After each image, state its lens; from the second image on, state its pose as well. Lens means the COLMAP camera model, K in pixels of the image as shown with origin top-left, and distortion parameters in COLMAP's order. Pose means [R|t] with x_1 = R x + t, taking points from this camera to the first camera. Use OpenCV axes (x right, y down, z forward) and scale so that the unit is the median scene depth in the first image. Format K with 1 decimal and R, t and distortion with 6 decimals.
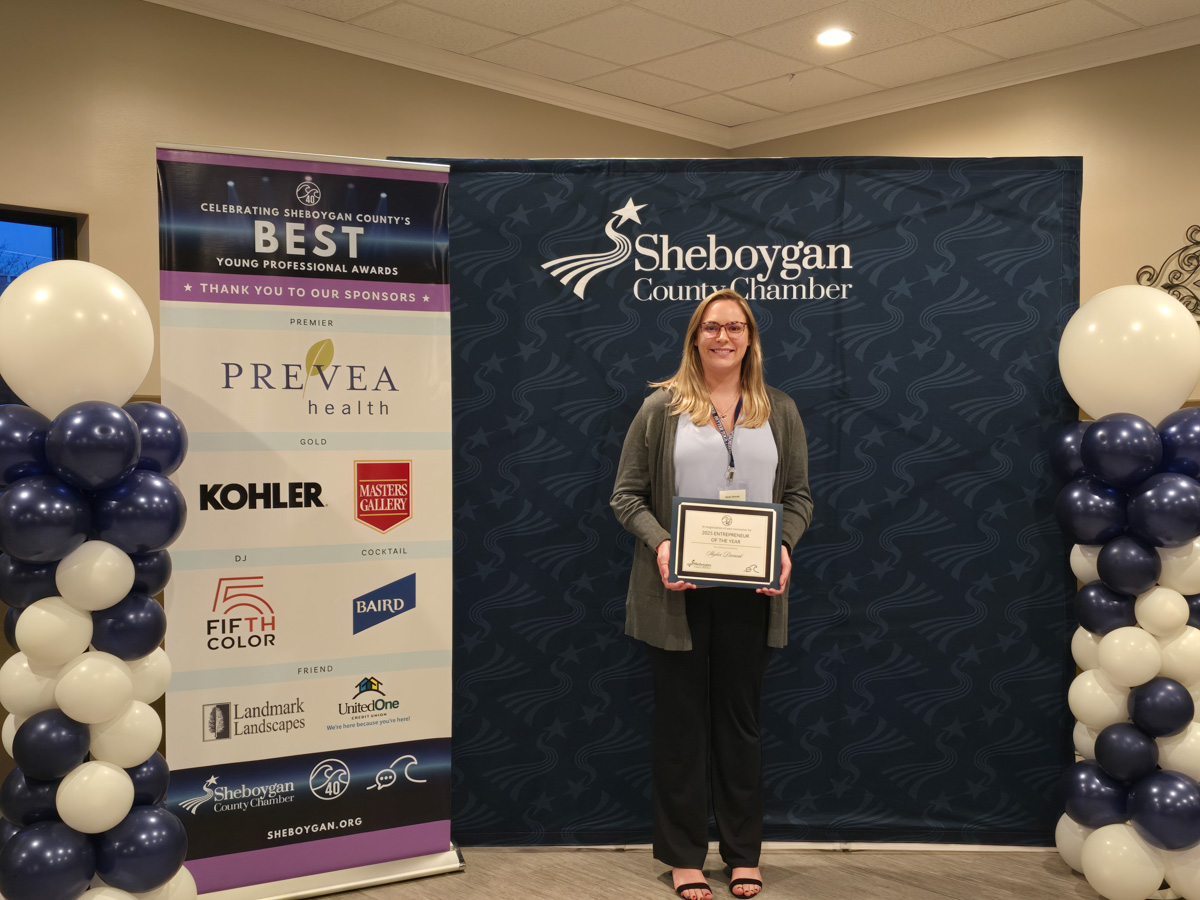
lens RADIAL K [[1322.1, 0, 596.1], [0, 1322.1, 451.6], [0, 0, 1]] dist [0.115336, -0.384911]
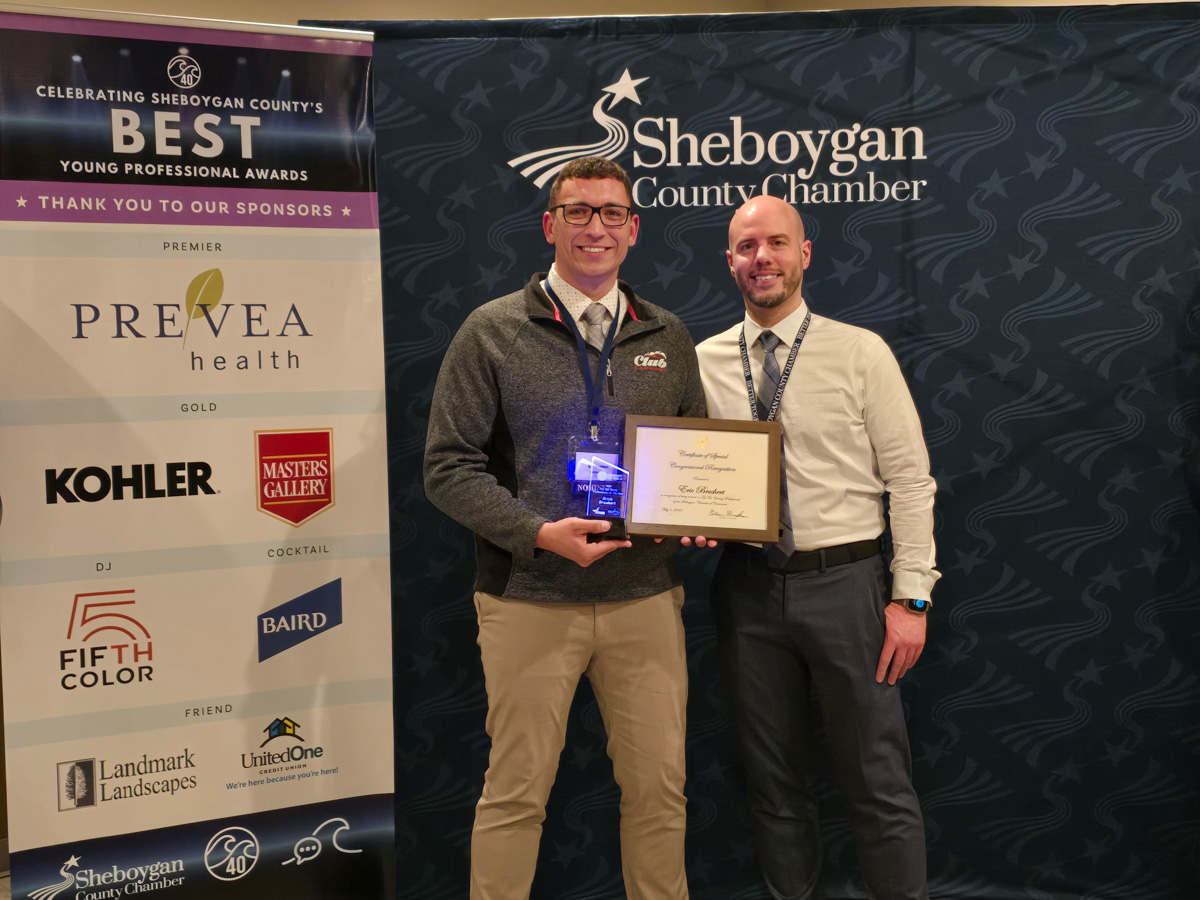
lens RADIAL K [[1545.2, 0, 599.9], [0, 1545.2, 425.7], [0, 0, 1]] dist [0.076325, -0.200294]
pose [[0.999539, -0.013879, -0.026994, 0.031822], [0.014812, 0.999288, 0.034692, -0.021803], [0.026494, -0.035076, 0.999033, 0.124017]]
